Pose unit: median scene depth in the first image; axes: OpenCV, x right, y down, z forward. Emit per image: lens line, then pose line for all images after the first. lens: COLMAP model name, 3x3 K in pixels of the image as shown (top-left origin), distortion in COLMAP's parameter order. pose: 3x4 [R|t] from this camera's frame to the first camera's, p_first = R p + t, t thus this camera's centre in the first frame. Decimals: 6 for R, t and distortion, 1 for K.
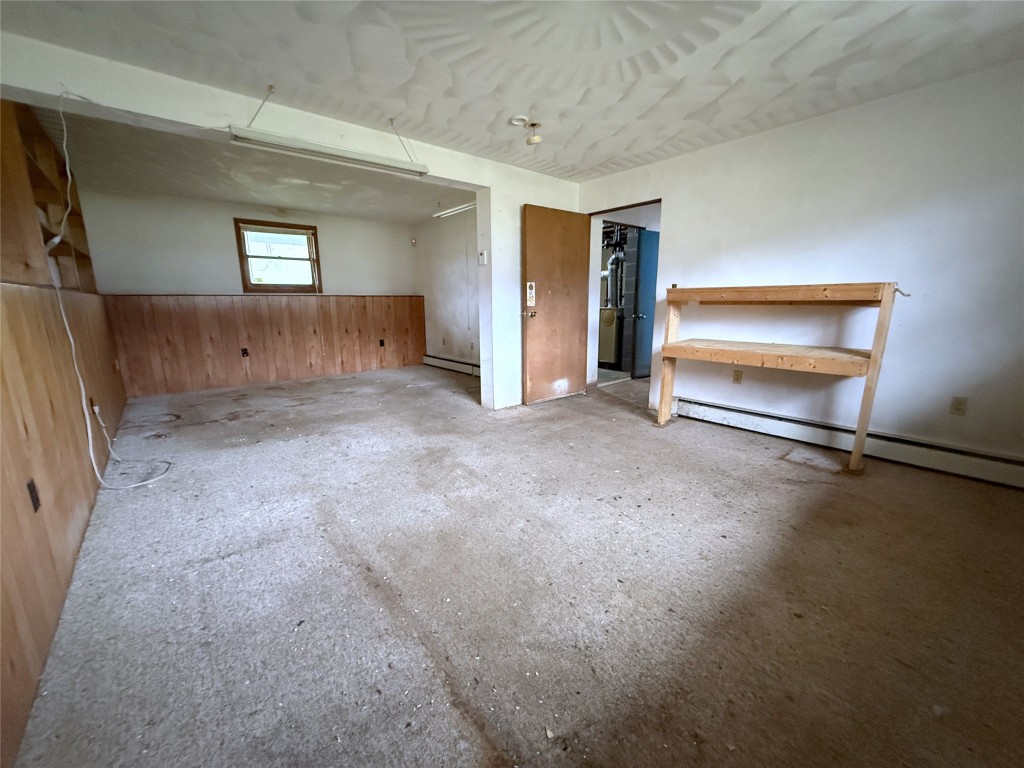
lens RADIAL K [[406.5, 0, 512.0], [0, 406.5, 384.0], [0, 0, 1]] dist [-0.002032, 0.000535]
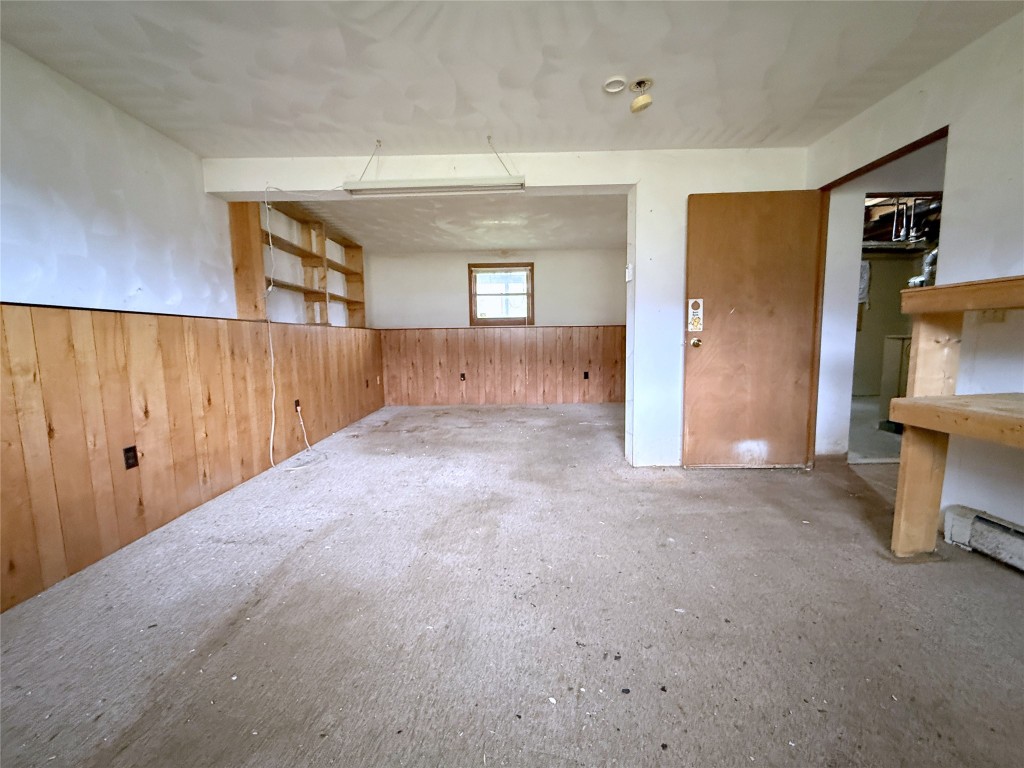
lens RADIAL K [[418.7, 0, 512.0], [0, 418.7, 384.0], [0, 0, 1]] dist [-0.001382, 0.000087]
pose [[0.762523, 0.062760, -0.643910, 0.274705], [-0.118478, 0.991998, -0.043616, -0.028391], [0.636021, 0.109547, 0.763857, 0.233617]]
